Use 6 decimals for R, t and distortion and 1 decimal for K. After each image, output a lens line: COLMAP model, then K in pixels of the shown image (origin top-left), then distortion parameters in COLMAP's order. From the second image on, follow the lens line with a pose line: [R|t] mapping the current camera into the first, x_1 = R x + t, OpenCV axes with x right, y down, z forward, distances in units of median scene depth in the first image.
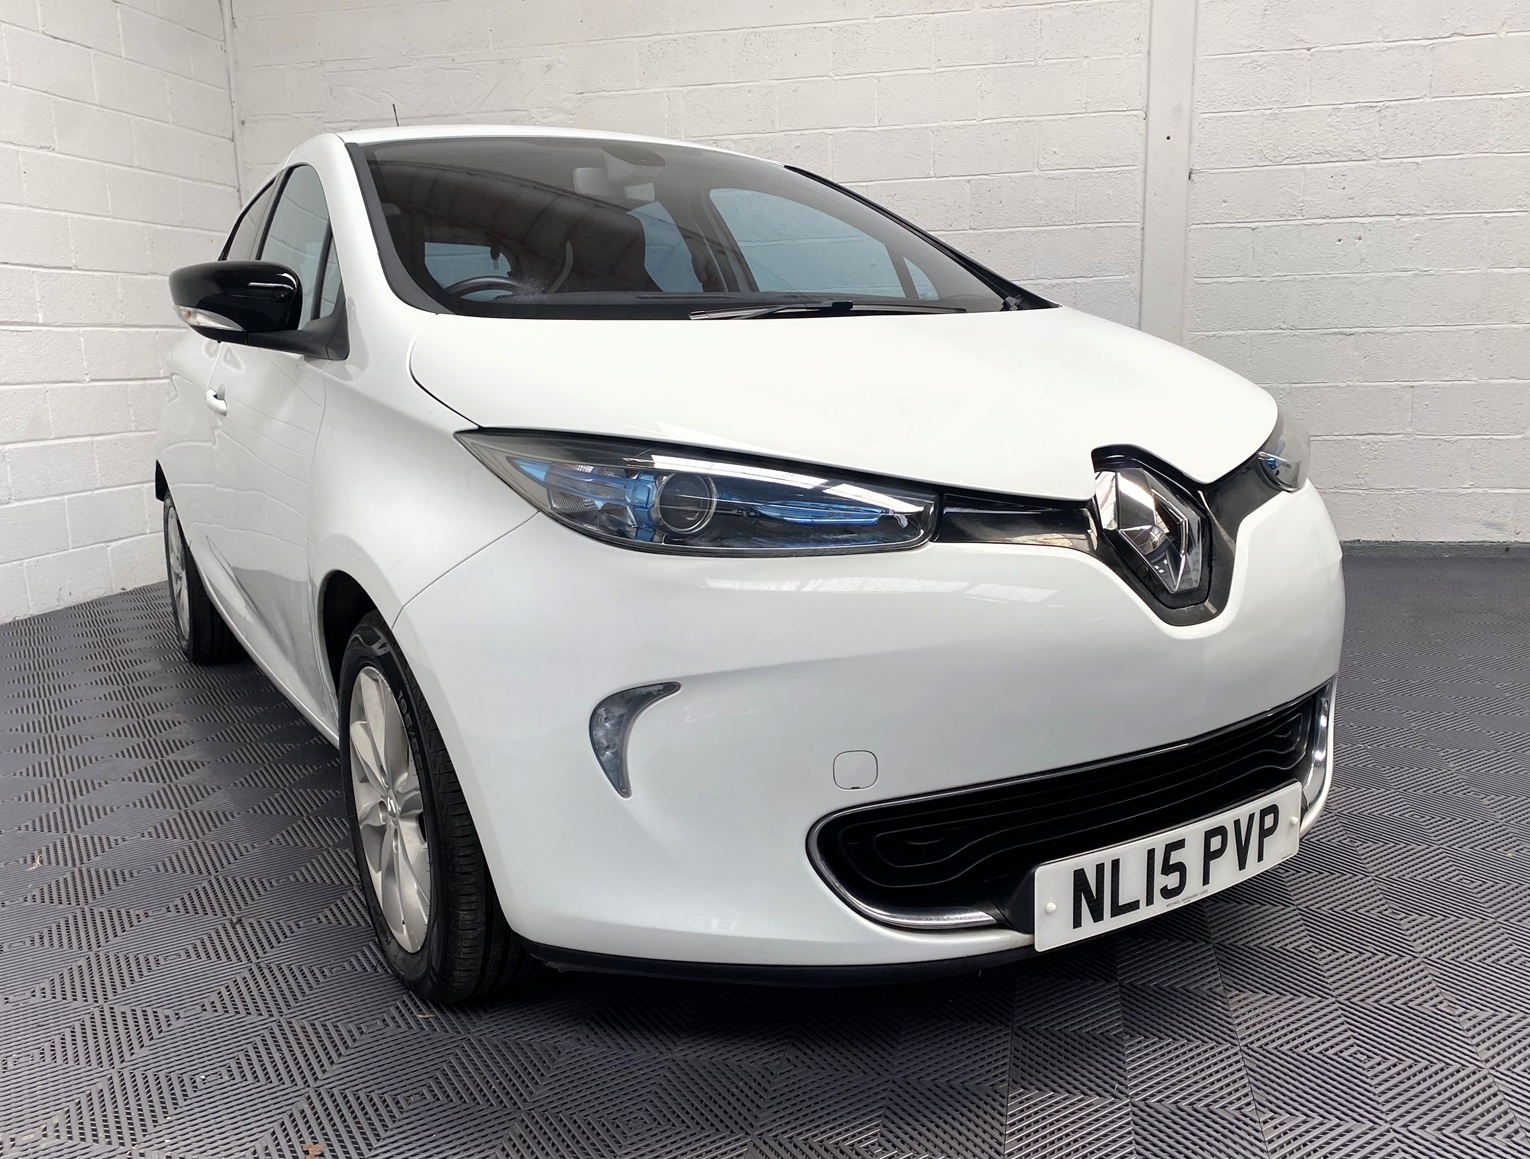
lens RADIAL K [[1230.1, 0, 788.1], [0, 1230.1, 583.3], [0, 0, 1]] dist [0.006789, 0.007416]
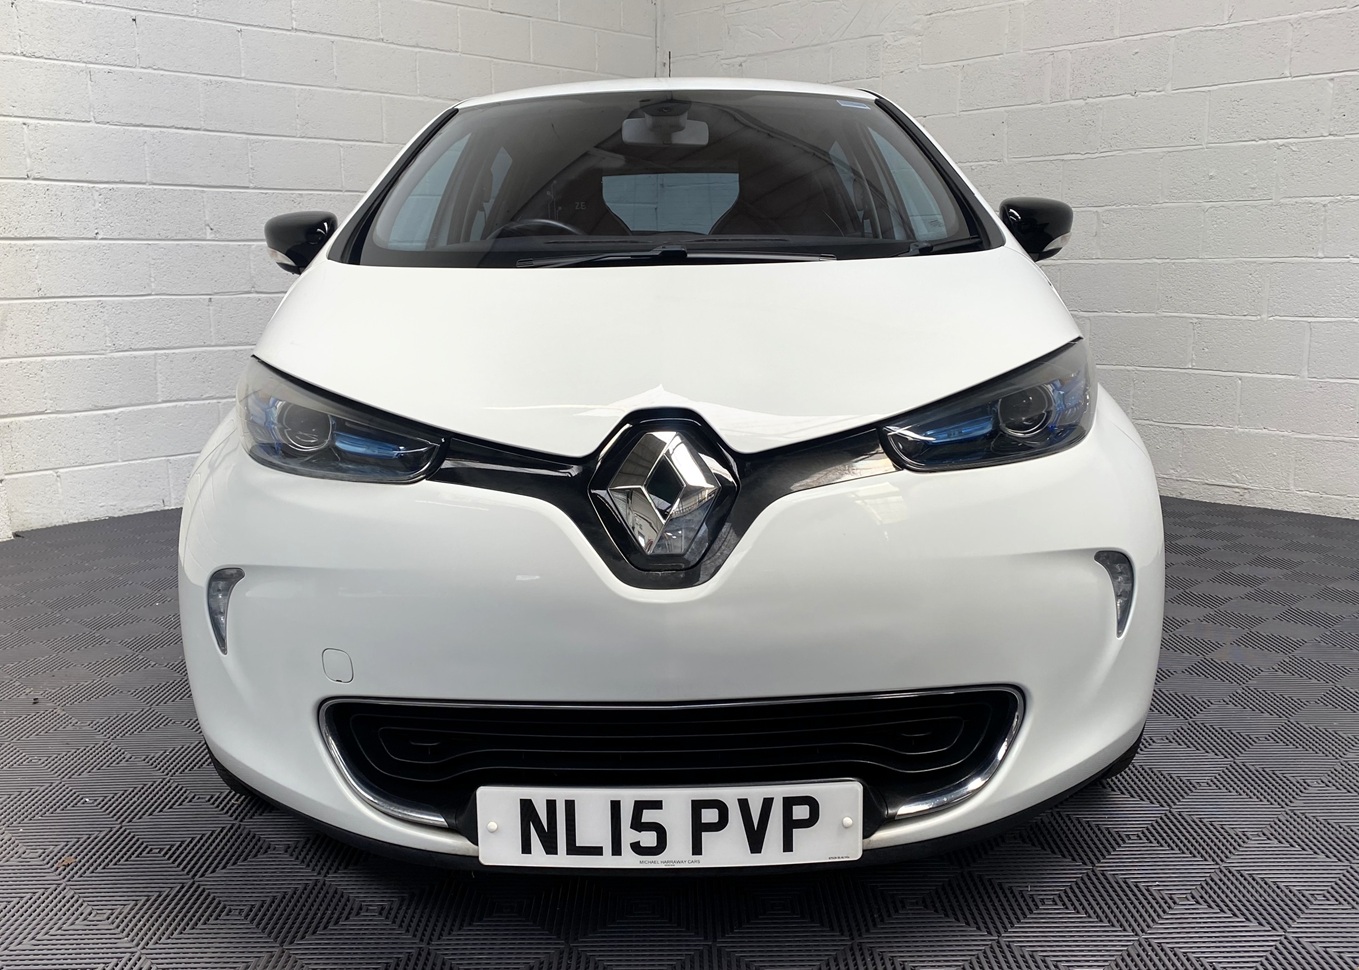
lens RADIAL K [[1232.2, 0, 679.5], [0, 1232.2, 485.0], [0, 0, 1]] dist [0.009866, 0.002112]
pose [[0.844977, 0.111995, -0.522944, 0.807422], [-0.111709, 0.993219, 0.032209, -0.080445], [0.523005, 0.031202, 0.851758, 0.138533]]
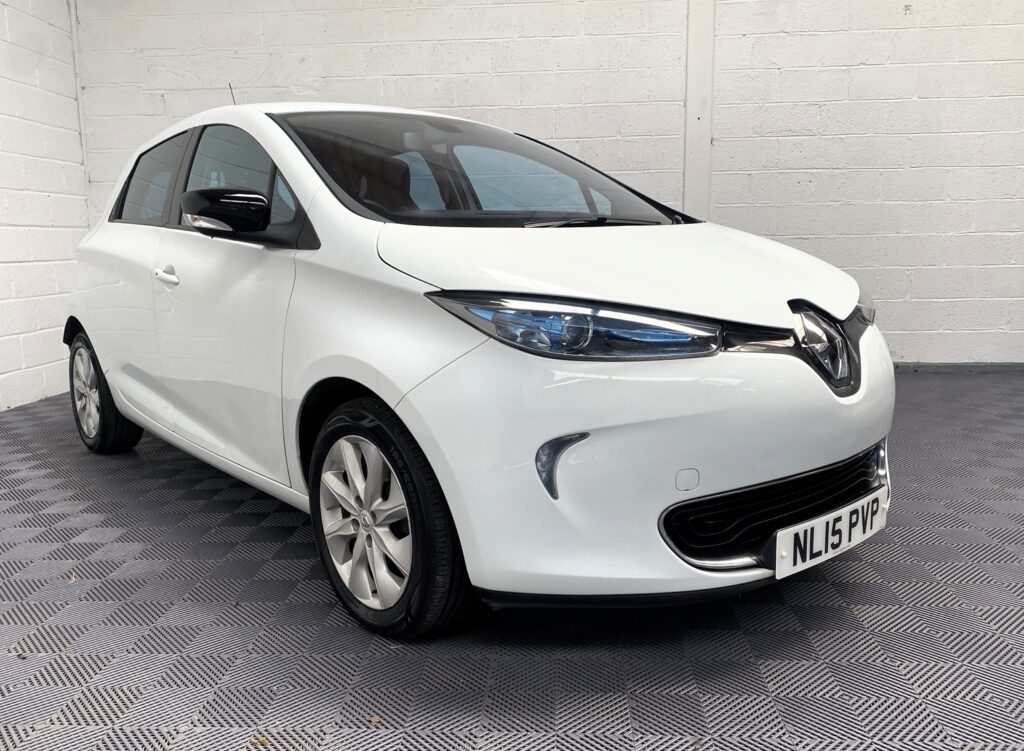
lens RADIAL K [[829.2, 0, 512.0], [0, 829.2, 375.5], [0, 0, 1]] dist [0.010178, -0.000145]
pose [[0.989384, -0.014698, 0.144583, -0.322106], [0.019404, 0.999325, -0.031191, 0.029477], [-0.144027, 0.033666, 0.989001, -0.140134]]
